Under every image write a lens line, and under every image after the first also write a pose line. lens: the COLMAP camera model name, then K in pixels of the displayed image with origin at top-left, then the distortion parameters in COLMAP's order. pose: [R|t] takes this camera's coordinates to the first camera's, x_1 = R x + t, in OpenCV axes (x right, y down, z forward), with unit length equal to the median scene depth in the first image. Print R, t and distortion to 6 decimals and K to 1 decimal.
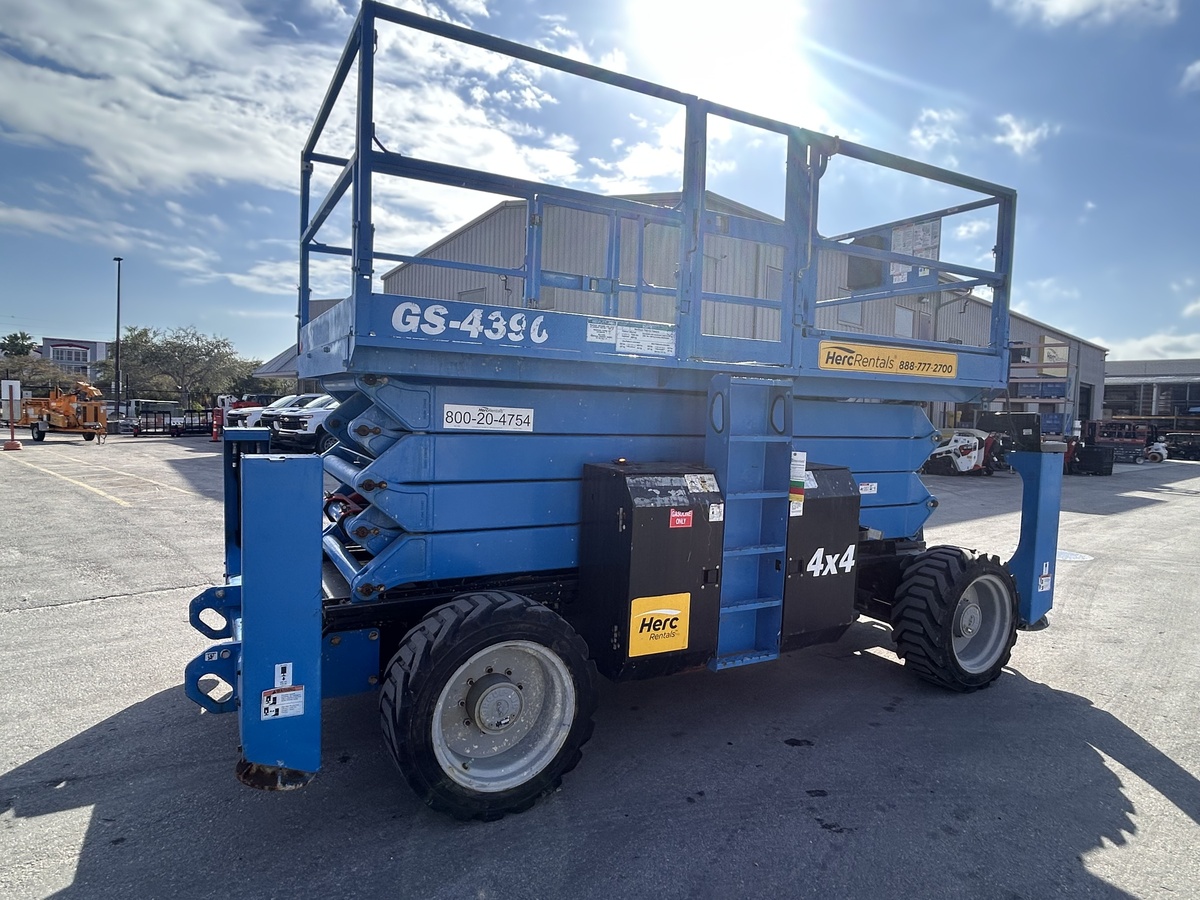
lens RADIAL K [[711.7, 0, 600.0], [0, 711.7, 450.0], [0, 0, 1]] dist [0.039920, -0.000801]
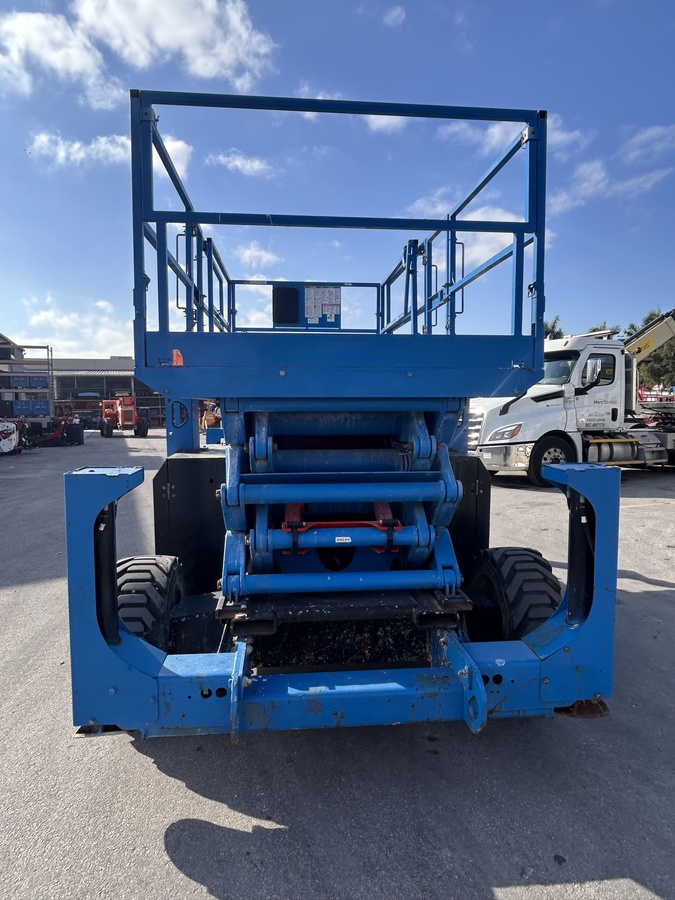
lens RADIAL K [[610.1, 0, 337.5], [0, 610.1, 450.0], [0, 0, 1]] dist [0.004908, 0.002283]
pose [[0.400012, -0.099357, 0.911109, -0.329921], [0.066394, 0.994636, 0.079316, -0.030491], [-0.914102, 0.028765, 0.404463, 0.198684]]
